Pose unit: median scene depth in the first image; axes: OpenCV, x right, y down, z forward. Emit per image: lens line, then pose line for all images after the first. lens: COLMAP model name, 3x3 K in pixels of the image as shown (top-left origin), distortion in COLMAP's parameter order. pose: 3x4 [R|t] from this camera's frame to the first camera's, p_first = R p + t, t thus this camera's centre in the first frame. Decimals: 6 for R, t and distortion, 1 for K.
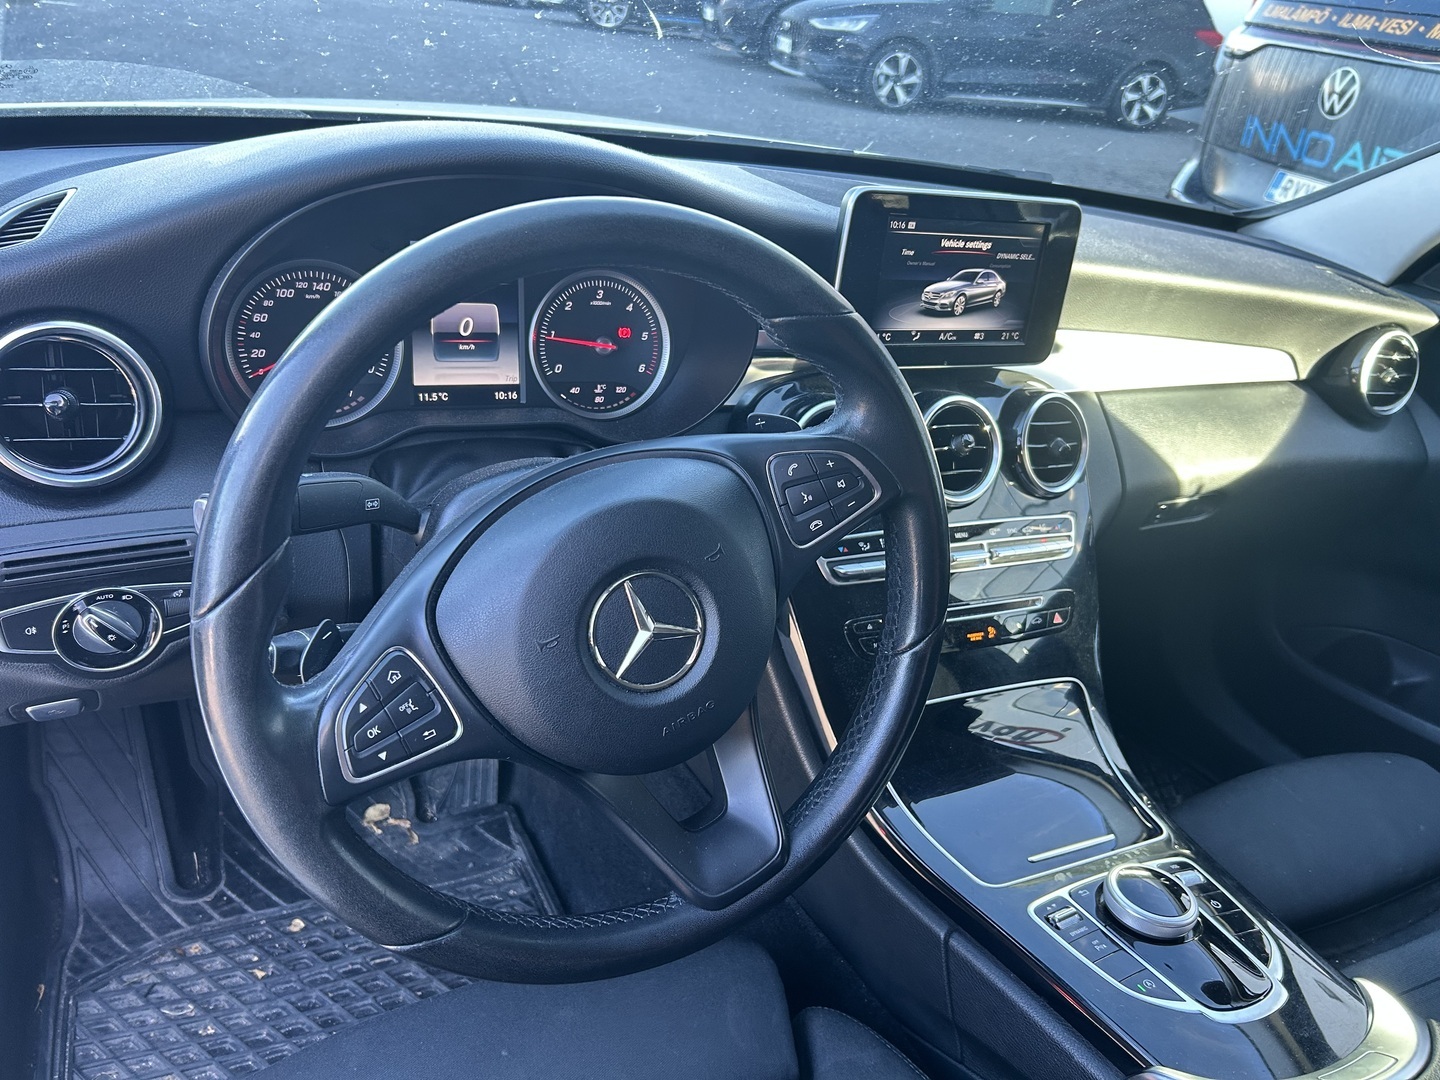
lens RADIAL K [[1098.7, 0, 718.1], [0, 1098.7, 541.5], [0, 0, 1]] dist [0.022907, -0.029479]
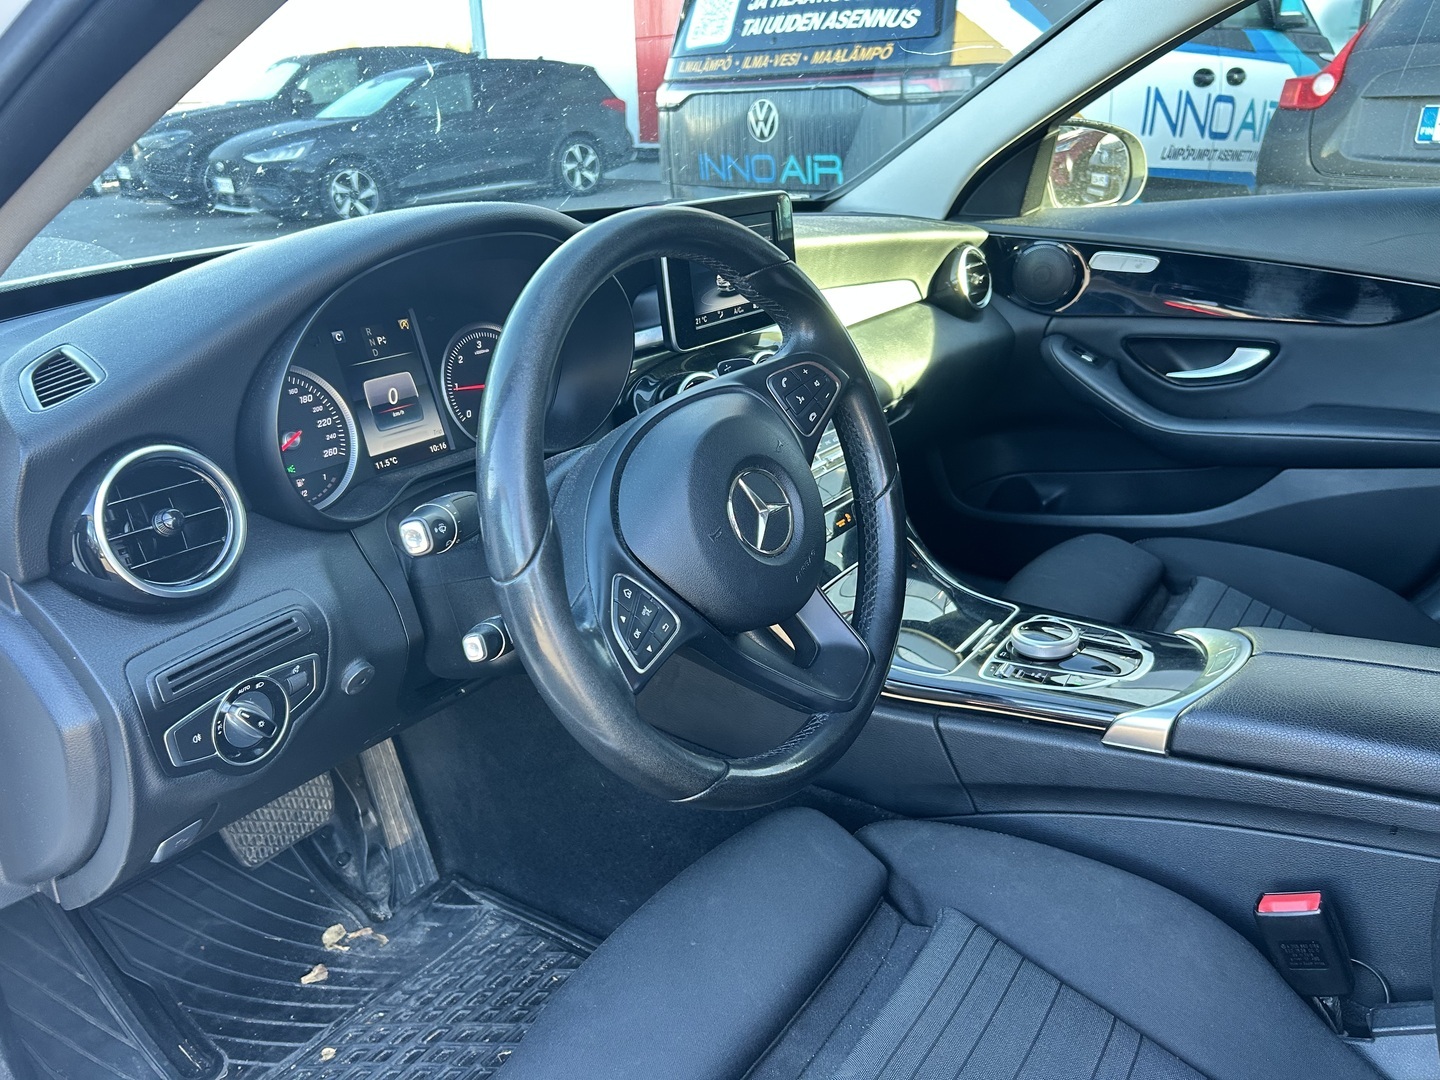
lens RADIAL K [[1098.7, 0, 719.7], [0, 1098.7, 539.3], [0, 0, 1]] dist [0.022907, -0.029479]
pose [[0.864917, -0.325864, 0.381748, -0.282639], [0.356097, 0.934404, -0.009184, 0.048265], [-0.353714, 0.143883, 0.924221, -0.093947]]
